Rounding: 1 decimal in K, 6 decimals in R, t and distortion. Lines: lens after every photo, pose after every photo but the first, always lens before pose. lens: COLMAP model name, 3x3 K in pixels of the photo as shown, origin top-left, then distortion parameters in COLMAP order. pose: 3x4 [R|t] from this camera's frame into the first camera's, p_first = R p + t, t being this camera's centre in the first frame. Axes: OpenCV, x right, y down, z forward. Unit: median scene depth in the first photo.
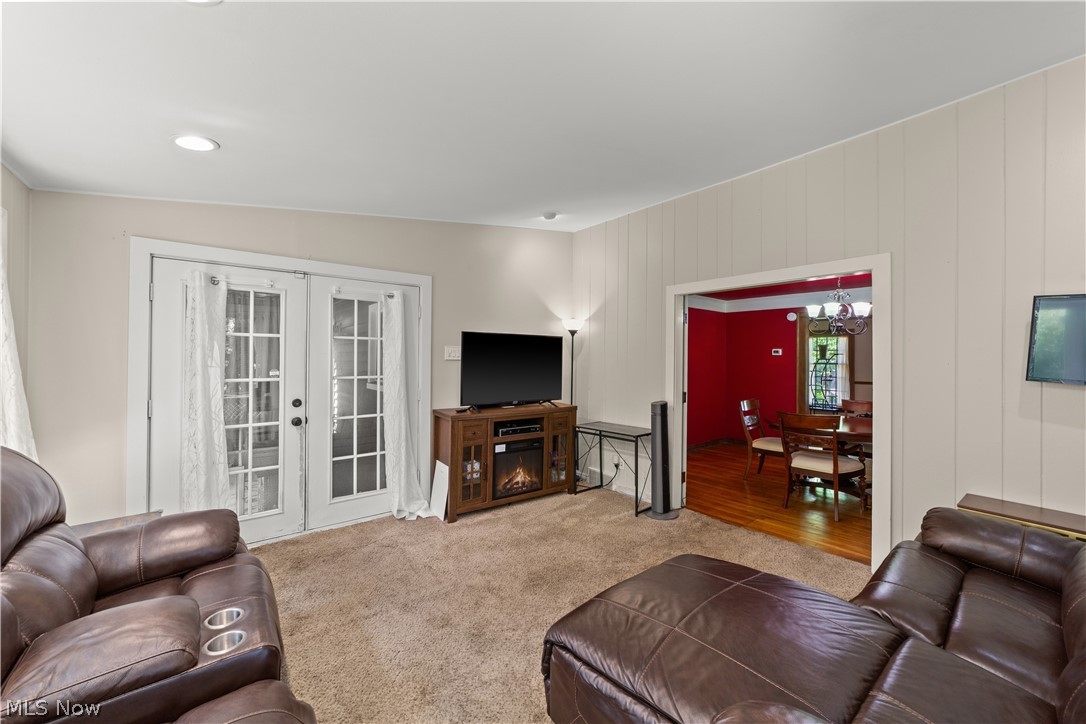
lens RADIAL K [[418.8, 0, 544.5], [0, 418.8, 363.1], [0, 0, 1]] dist [0.000016, -0.000170]
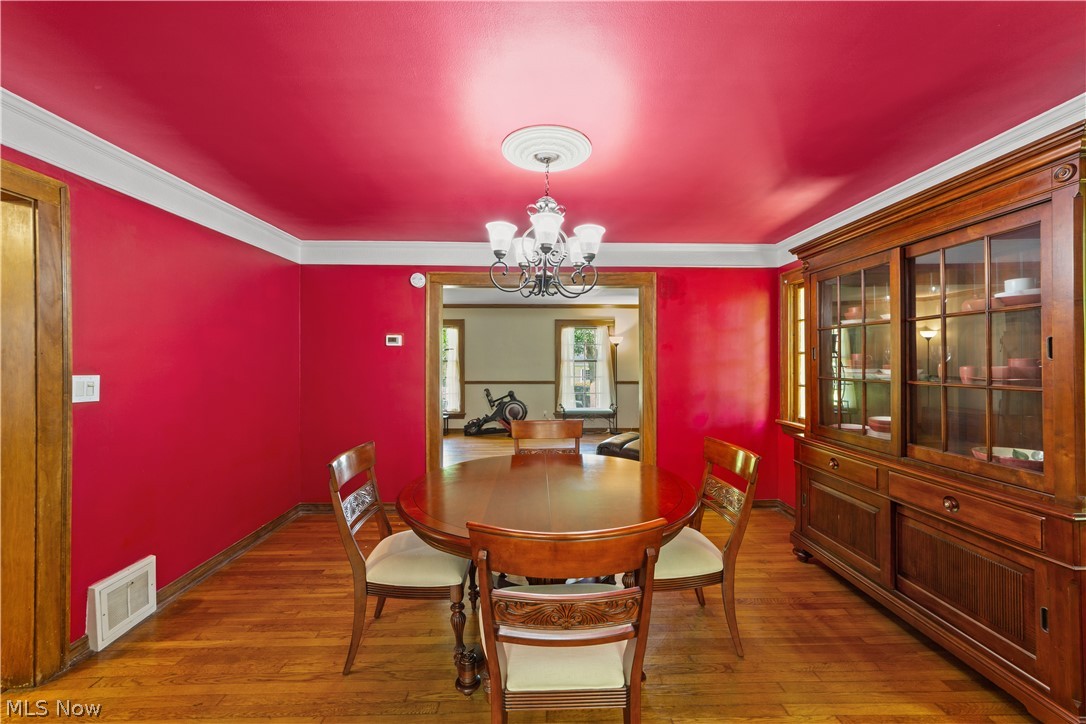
lens RADIAL K [[418.8, 0, 544.5], [0, 418.8, 363.1], [0, 0, 1]] dist [0.000016, -0.000170]
pose [[0.610830, -0.010052, 0.791698, 0.346429], [0.008557, 0.999945, 0.006094, 0.005335], [-0.791715, 0.003052, 0.610883, 0.746357]]
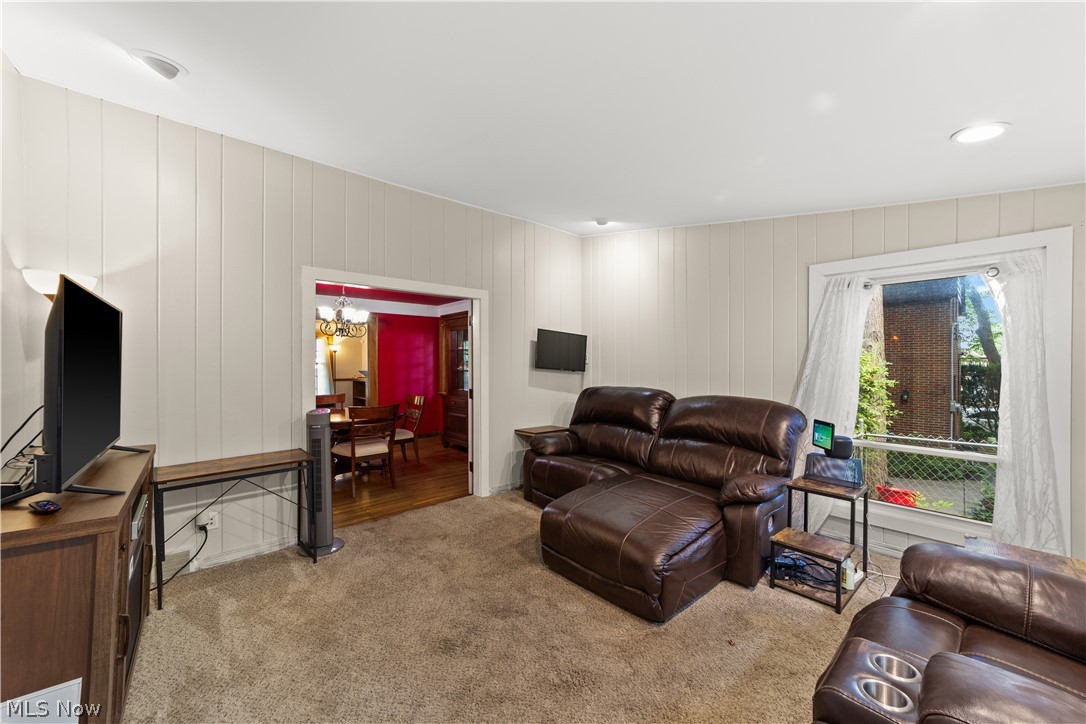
lens RADIAL K [[418.8, 0, 544.5], [0, 418.8, 363.1], [0, 0, 1]] dist [0.000016, -0.000170]
pose [[-0.049482, -0.008320, 0.998740, -0.481891], [0.014618, 0.999852, 0.009053, 0.001781], [-0.998668, 0.015047, -0.049353, 0.532046]]
